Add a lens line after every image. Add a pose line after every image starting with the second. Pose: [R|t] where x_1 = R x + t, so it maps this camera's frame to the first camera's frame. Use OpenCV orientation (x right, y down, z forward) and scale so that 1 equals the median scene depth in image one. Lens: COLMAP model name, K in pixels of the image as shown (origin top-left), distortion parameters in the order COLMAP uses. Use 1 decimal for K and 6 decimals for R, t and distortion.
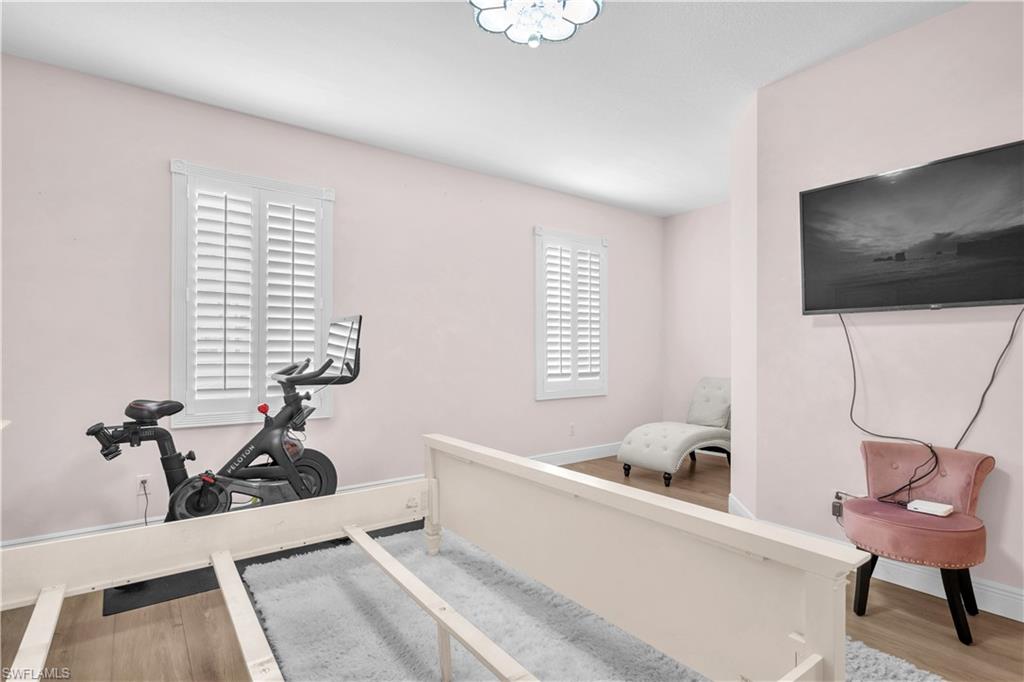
lens RADIAL K [[517.2, 0, 518.7], [0, 517.2, 349.5], [0, 0, 1]] dist [0.000137, 0.000209]
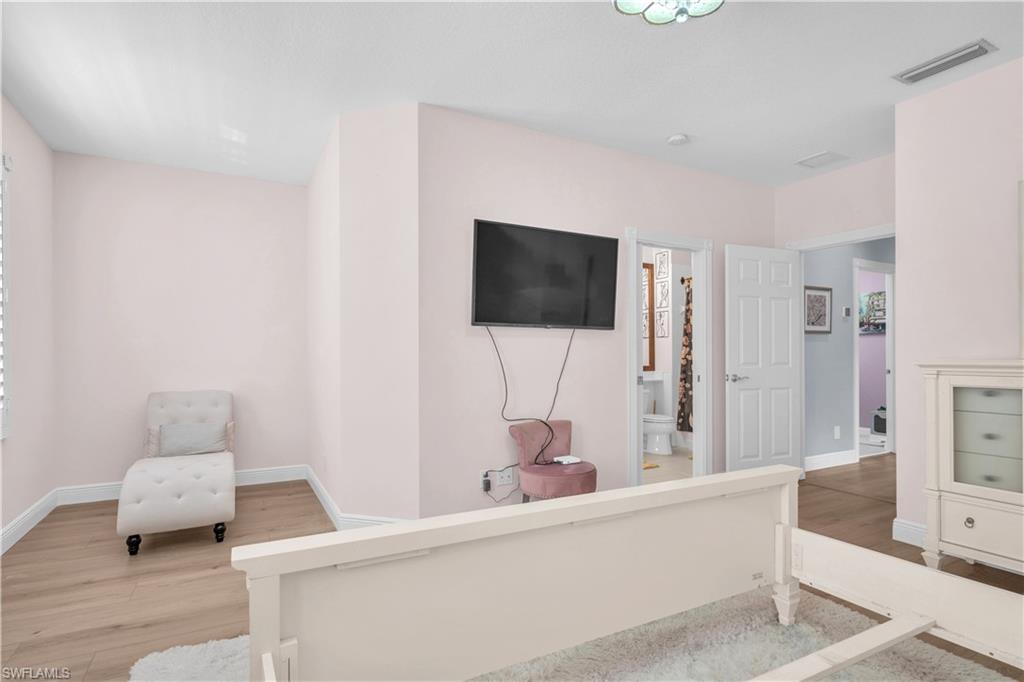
lens RADIAL K [[517.2, 0, 513.6], [0, 517.2, 347.5], [0, 0, 1]] dist [0.000137, 0.000209]
pose [[0.154710, 0.017574, 0.987804, -0.581303], [-0.001760, 0.999845, -0.017512, 0.002982], [-0.987958, 0.000970, 0.154717, 0.736411]]
